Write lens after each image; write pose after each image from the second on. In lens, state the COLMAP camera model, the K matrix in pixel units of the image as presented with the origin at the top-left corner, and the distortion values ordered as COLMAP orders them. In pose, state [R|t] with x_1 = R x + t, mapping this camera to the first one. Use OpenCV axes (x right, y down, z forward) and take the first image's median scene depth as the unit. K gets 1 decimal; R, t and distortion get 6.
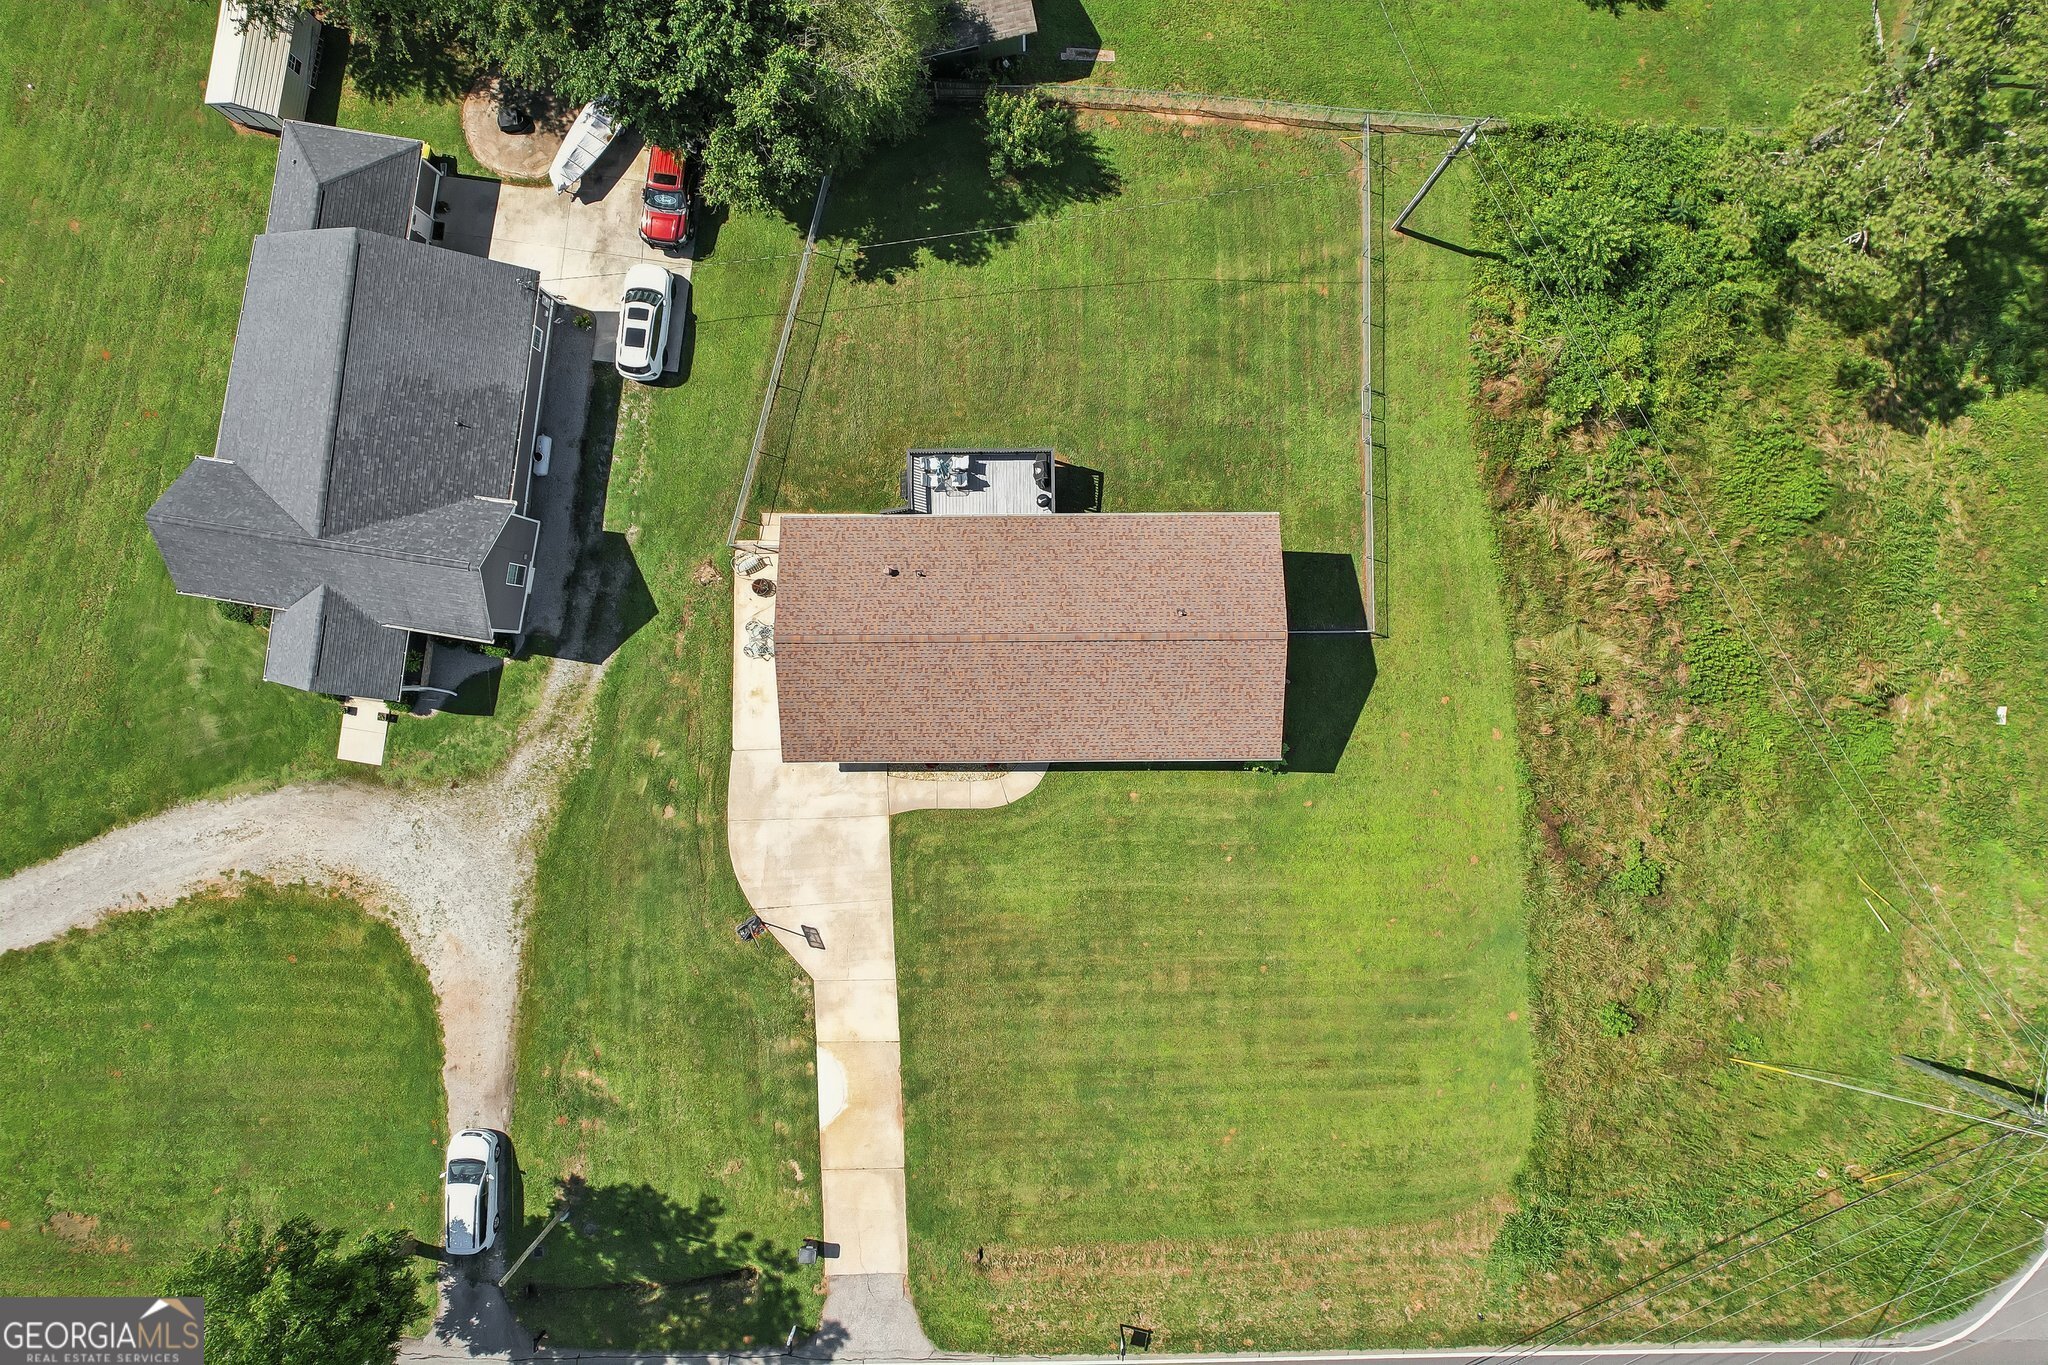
lens RADIAL K [[1308.3, 0, 1024.0], [0, 1308.3, 682.5], [0, 0, 1]] dist [-0.085010, 0.071691]
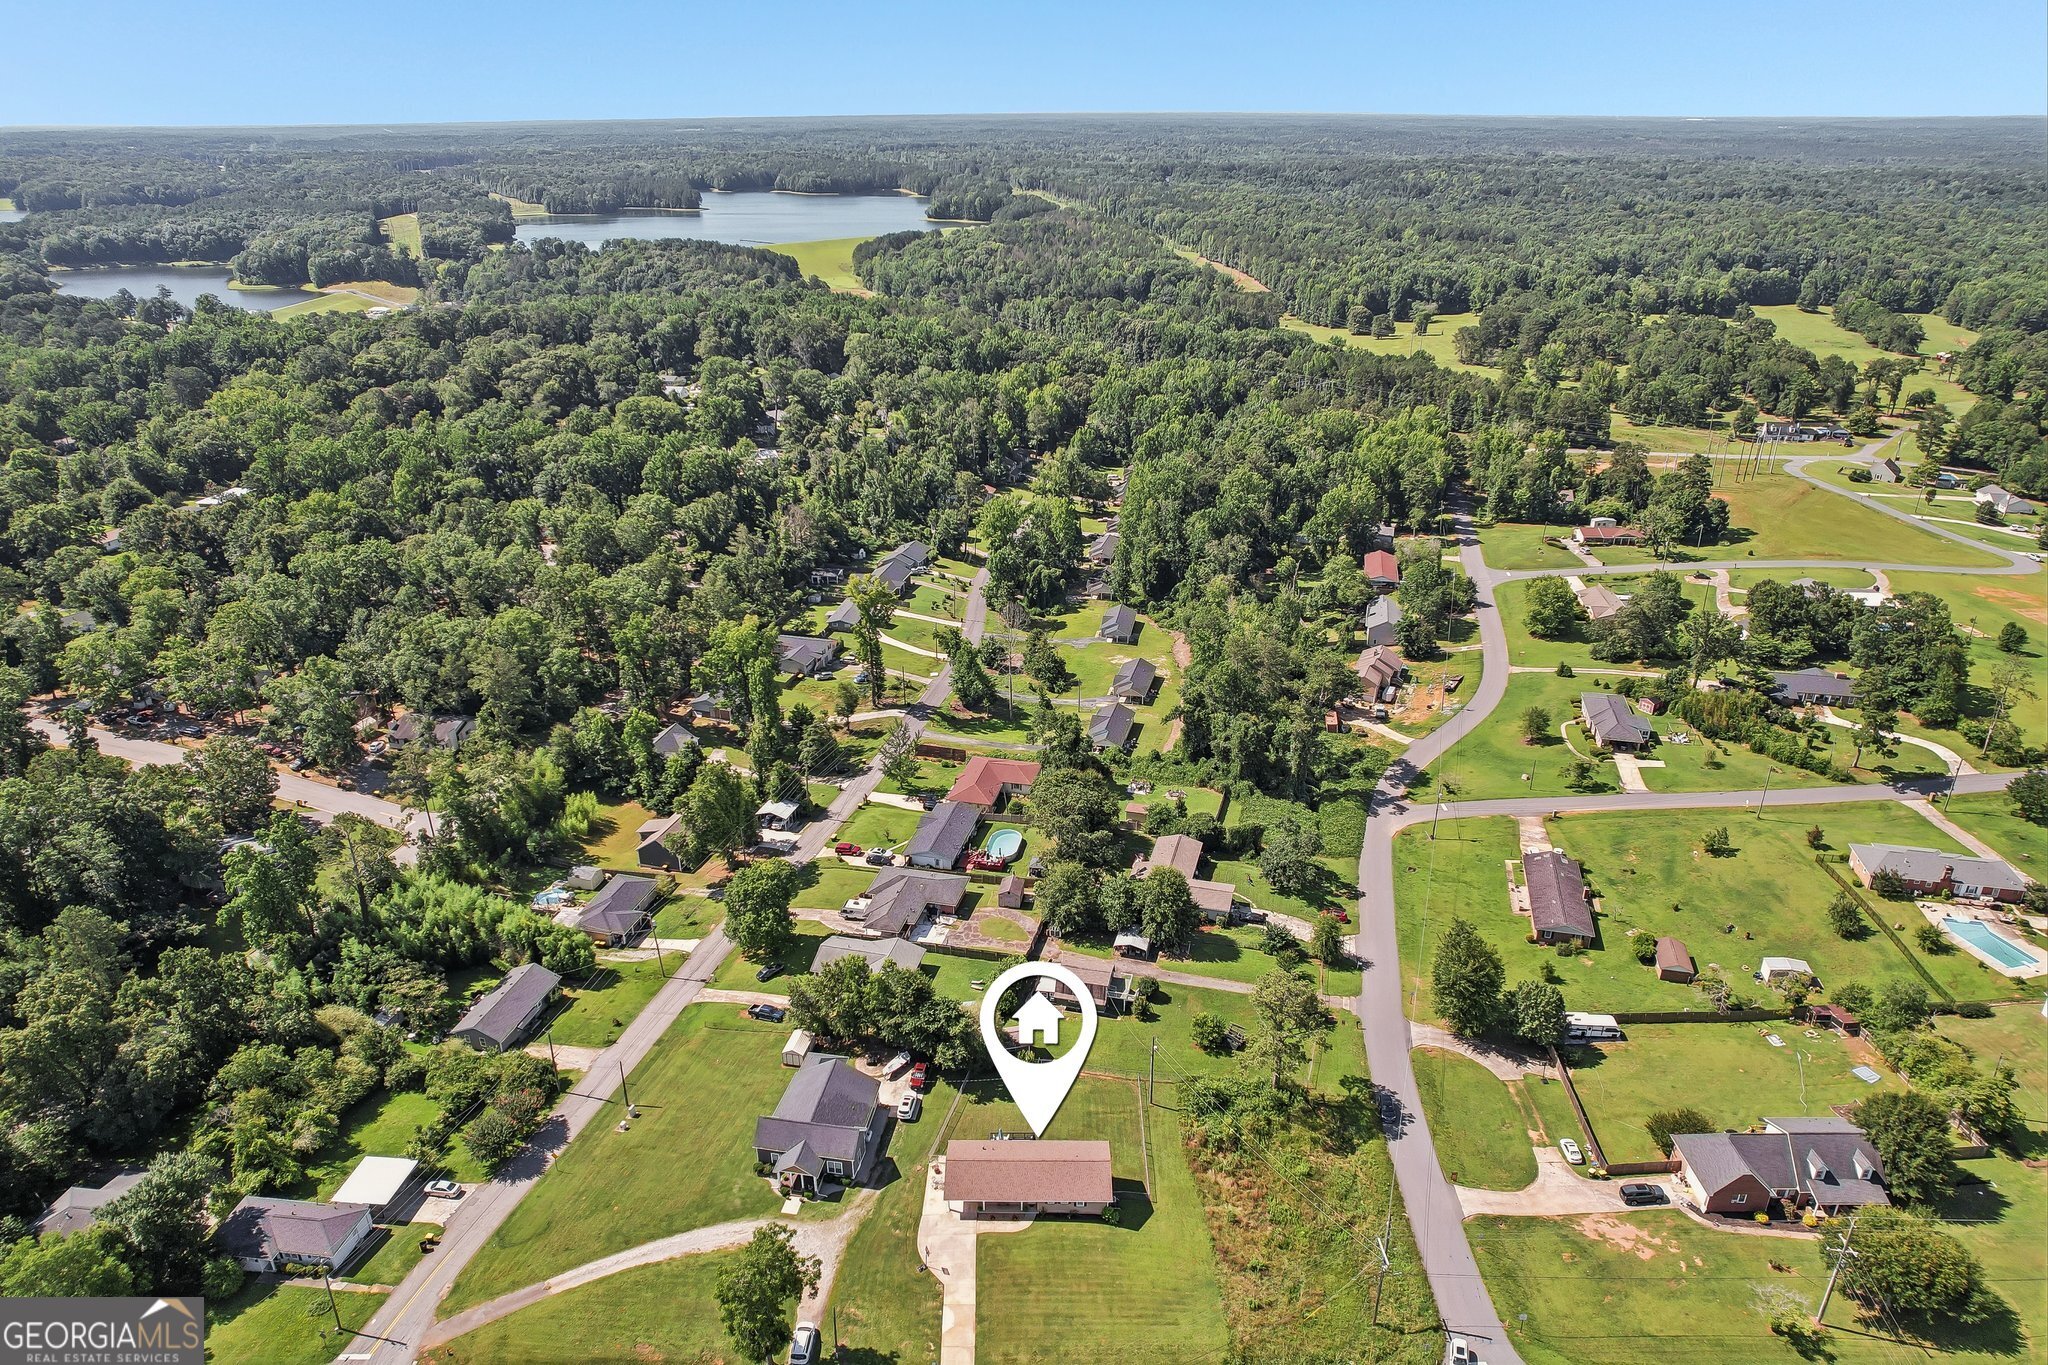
lens RADIAL K [[1308.3, 0, 1024.0], [0, 1308.3, 682.5], [0, 0, 1]] dist [-0.085010, 0.071691]
pose [[0.999826, 0.004663, -0.018087, 0.042657], [-0.018442, 0.400144, -0.916267, 2.156916], [0.002965, 0.916440, 0.400160, -1.184370]]
